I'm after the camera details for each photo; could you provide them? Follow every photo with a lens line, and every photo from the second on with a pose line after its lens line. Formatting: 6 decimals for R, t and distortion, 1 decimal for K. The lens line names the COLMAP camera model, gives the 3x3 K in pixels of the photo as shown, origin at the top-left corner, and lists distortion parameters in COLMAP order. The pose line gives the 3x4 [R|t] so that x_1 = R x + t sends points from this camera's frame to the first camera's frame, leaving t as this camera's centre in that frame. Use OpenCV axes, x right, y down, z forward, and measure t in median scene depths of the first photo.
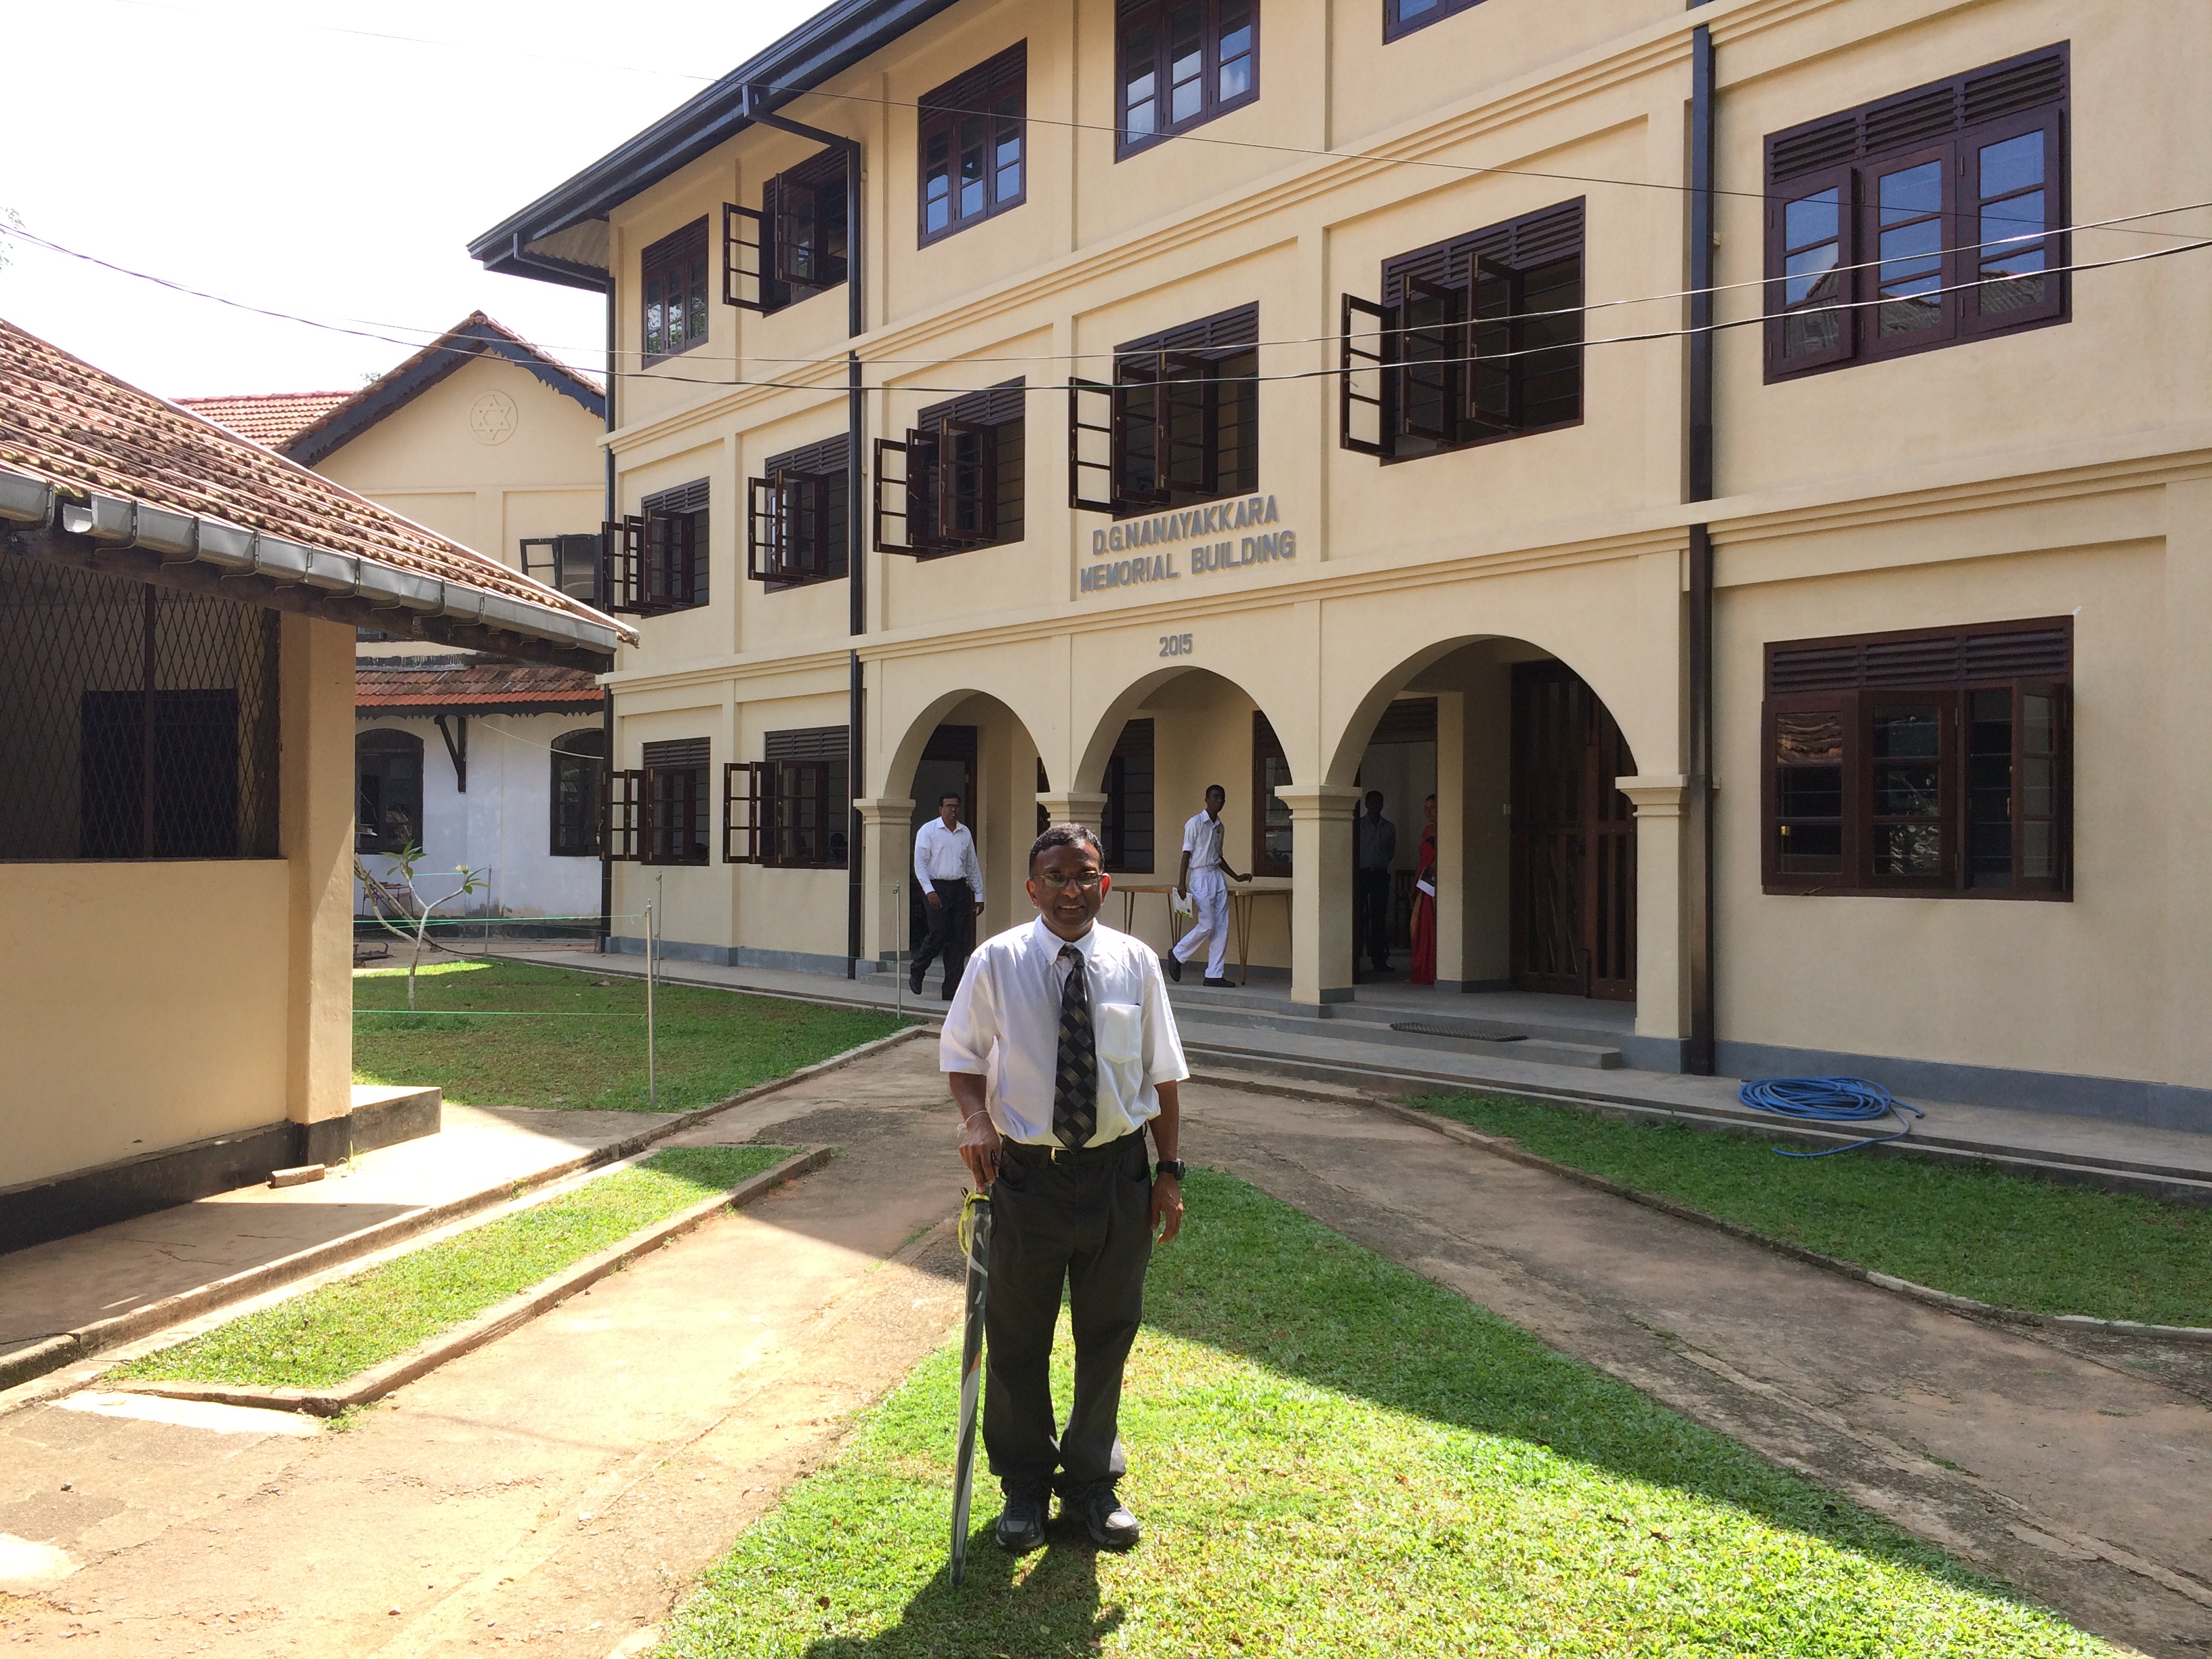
lens RADIAL K [[1912.5, 0, 1106.0], [0, 1912.5, 829.5], [0, 0, 1]] dist [0.071676, -0.111511]
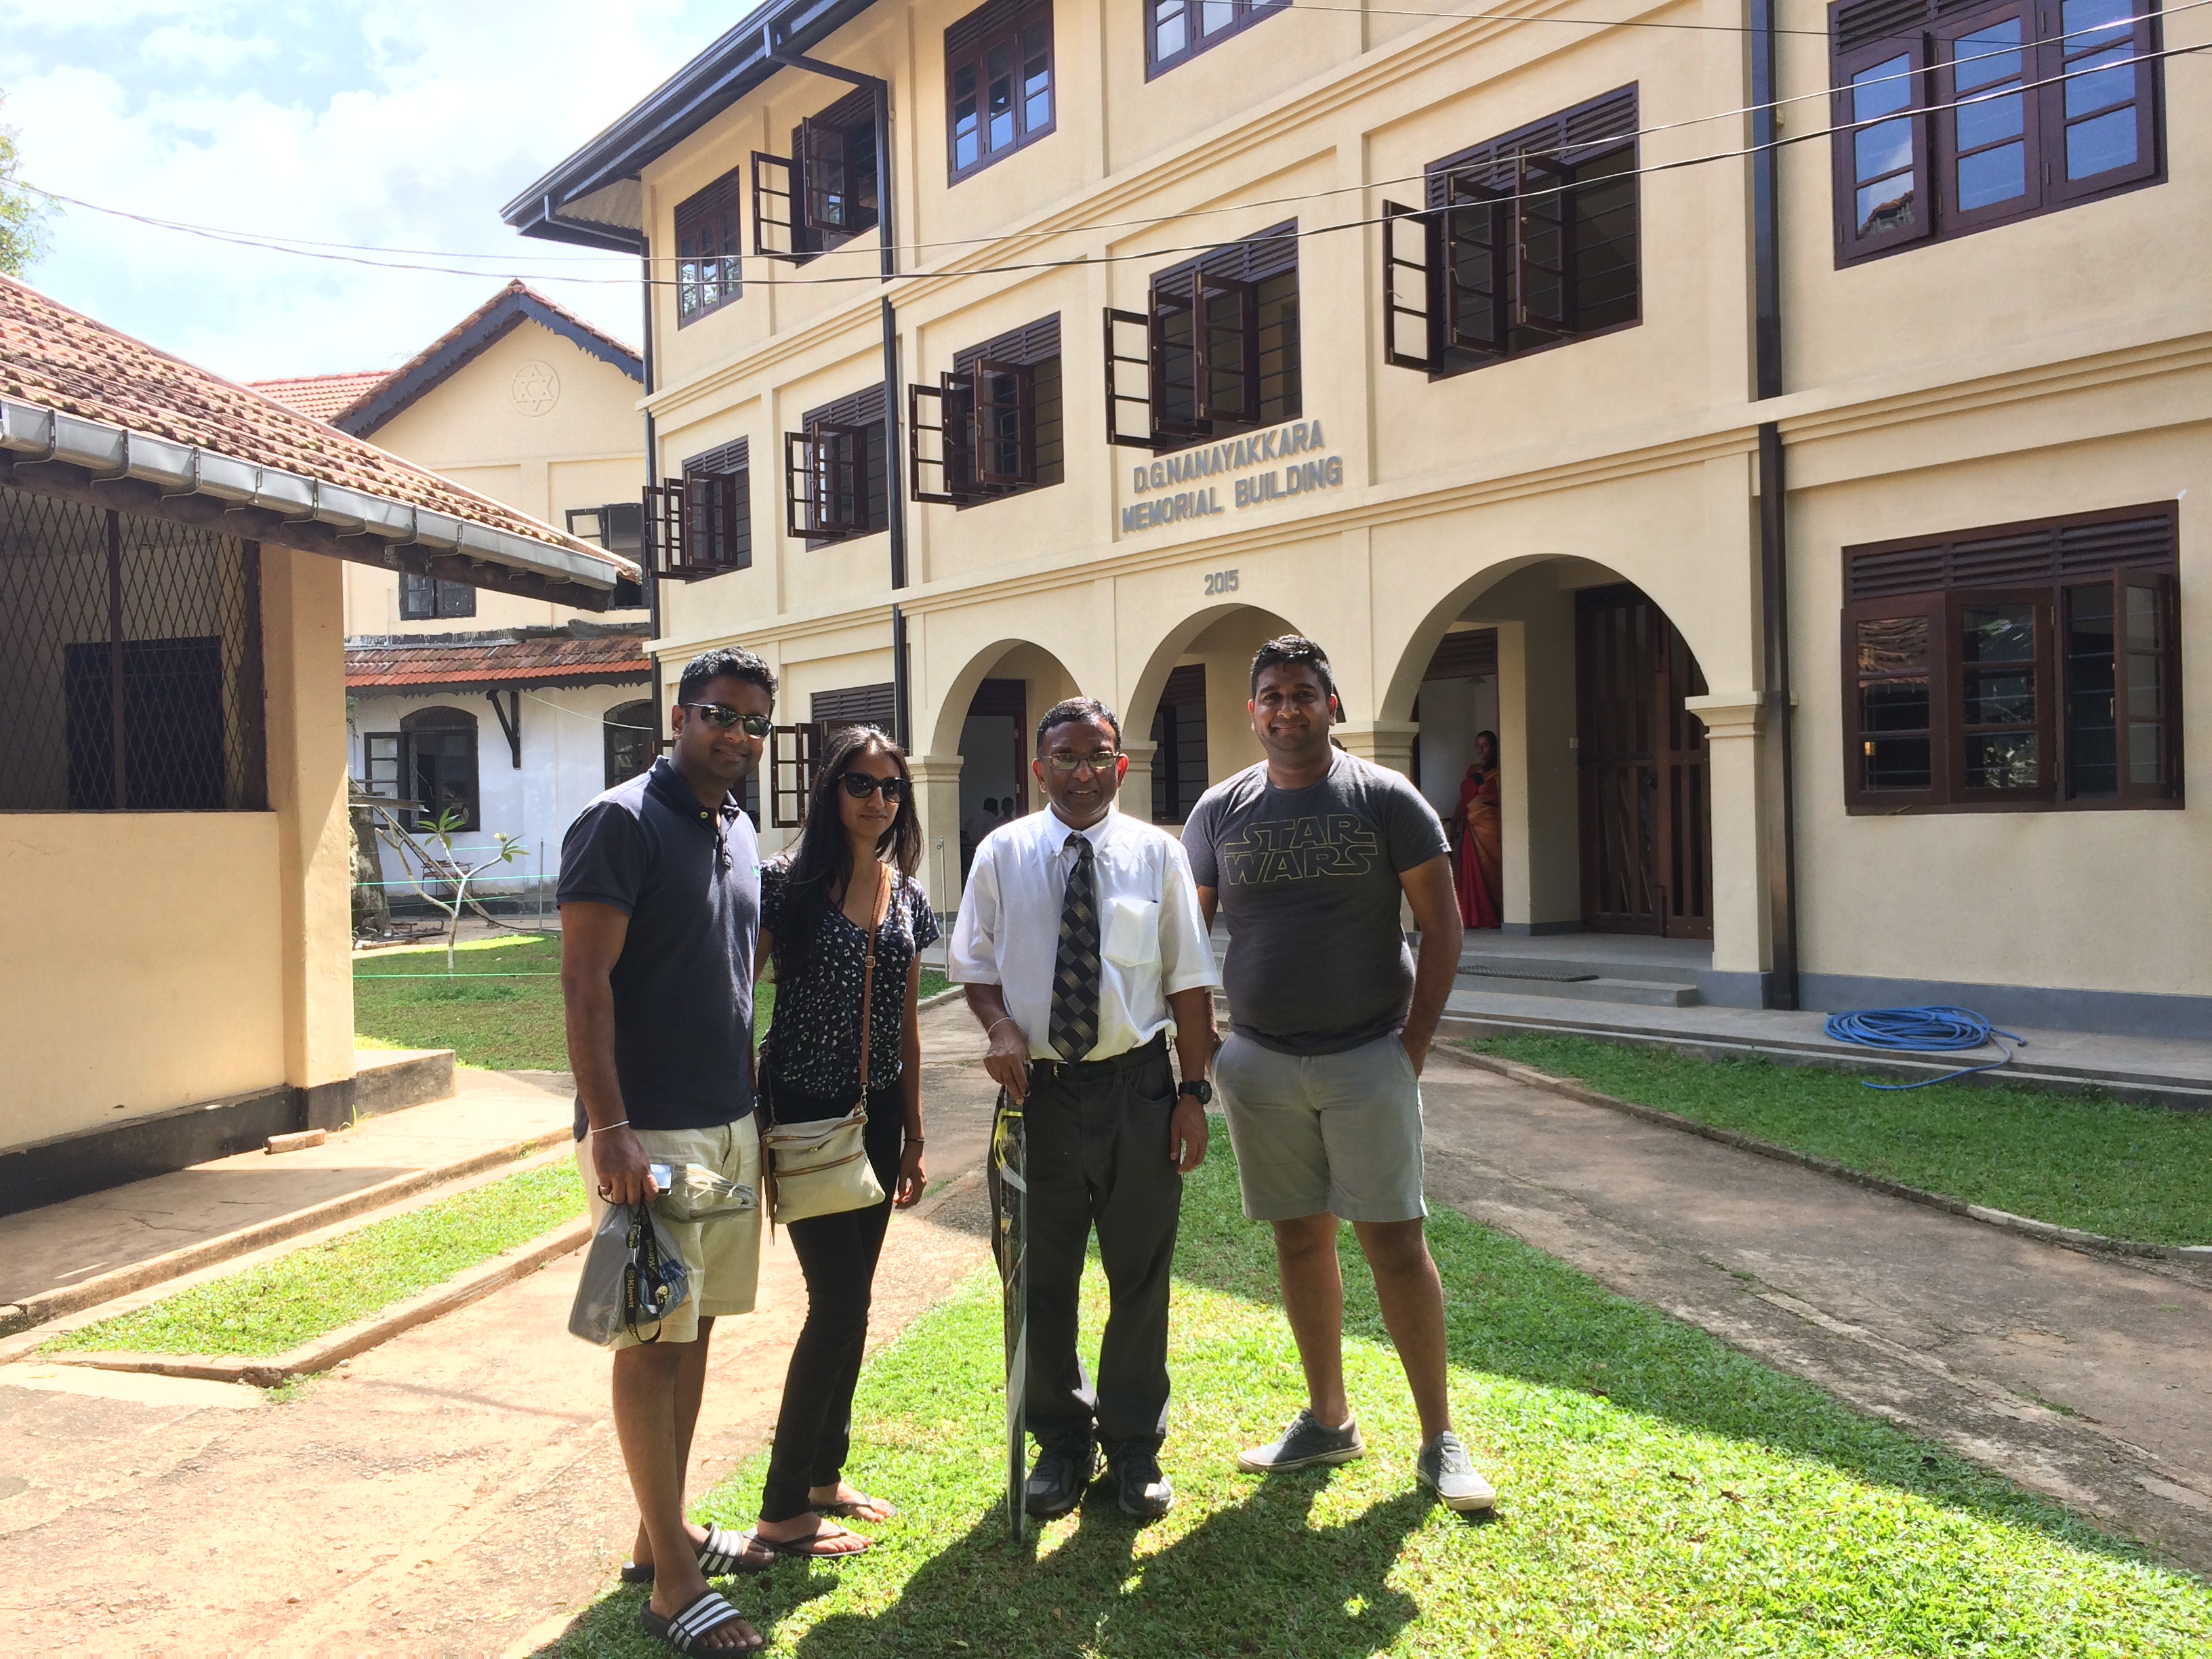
lens RADIAL K [[1912.5, 0, 1106.0], [0, 1912.5, 829.5], [0, 0, 1]] dist [0.071676, -0.111511]
pose [[0.998787, -0.028005, -0.040501, 0.017881], [0.028567, 0.999503, 0.013362, 0.016818], [0.040106, -0.014503, 0.999090, 0.044854]]
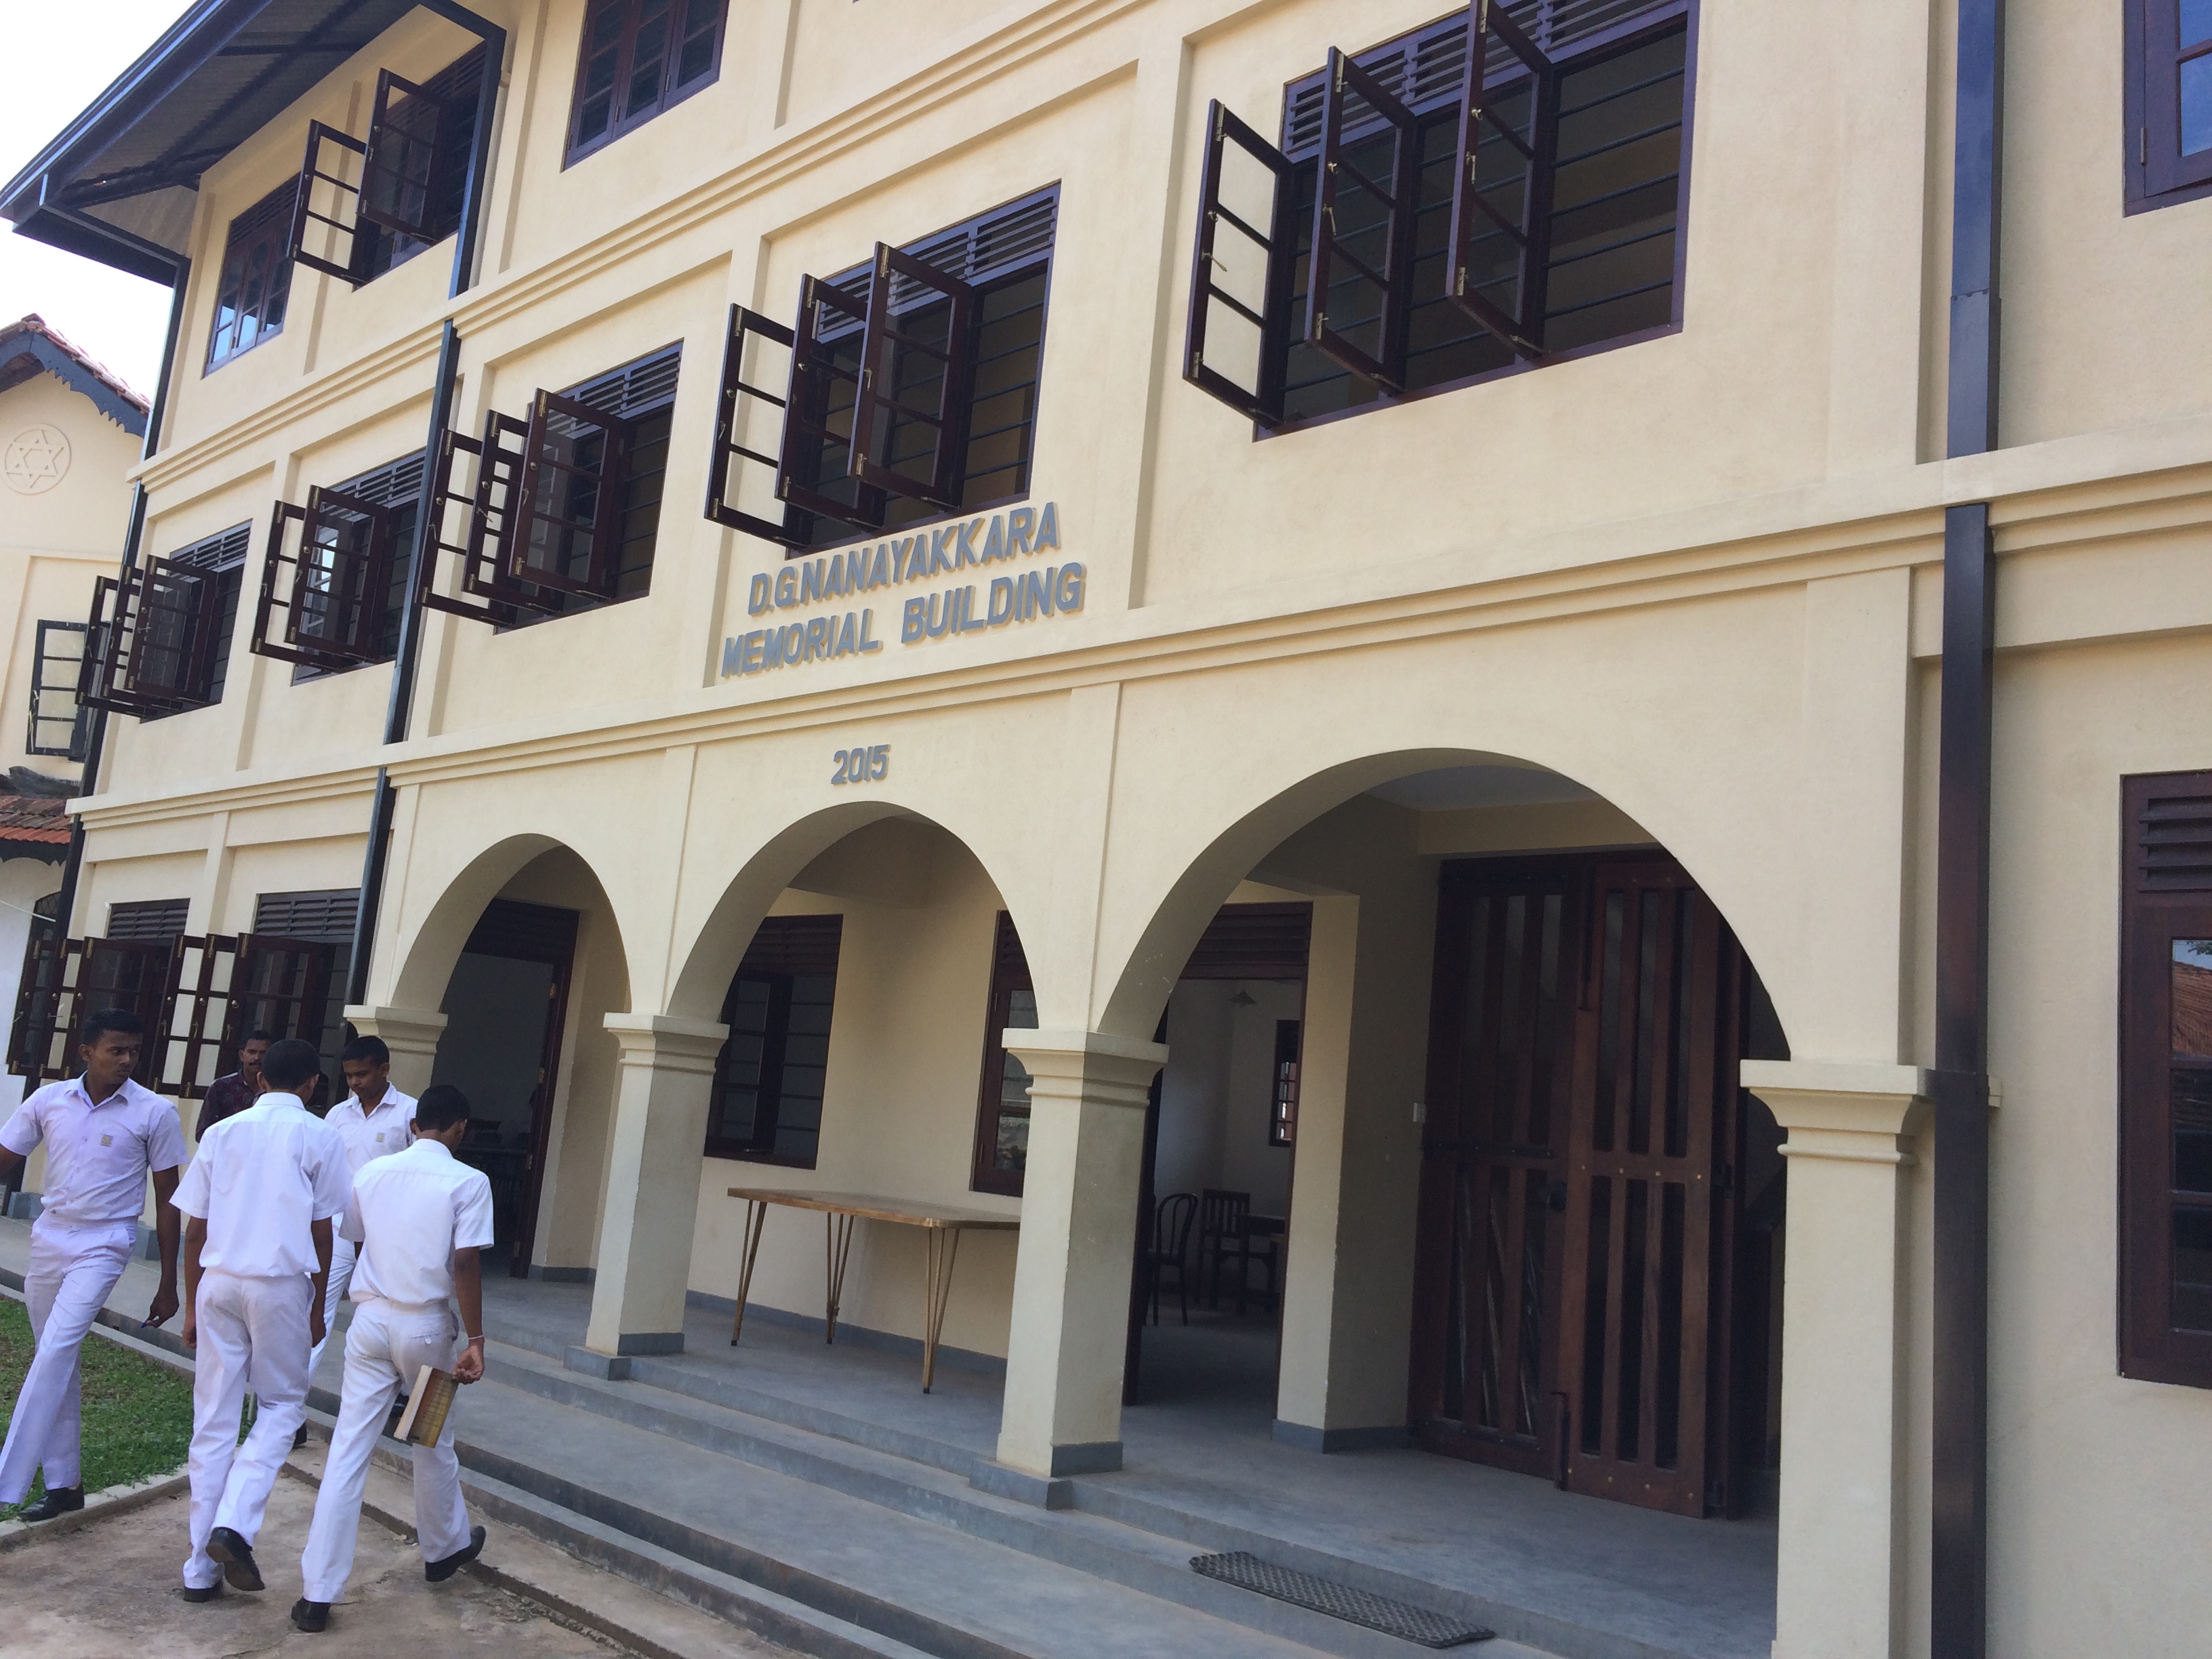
lens RADIAL K [[1840.5, 0, 1137.2], [0, 1840.5, 828.4], [0, 0, 1]] dist [0.011505, 0.003631]
pose [[0.988683, 0.103634, 0.108472, 0.076728], [-0.086020, 0.983993, -0.156069, -0.001619], [-0.122910, 0.144972, 0.981772, 0.595594]]
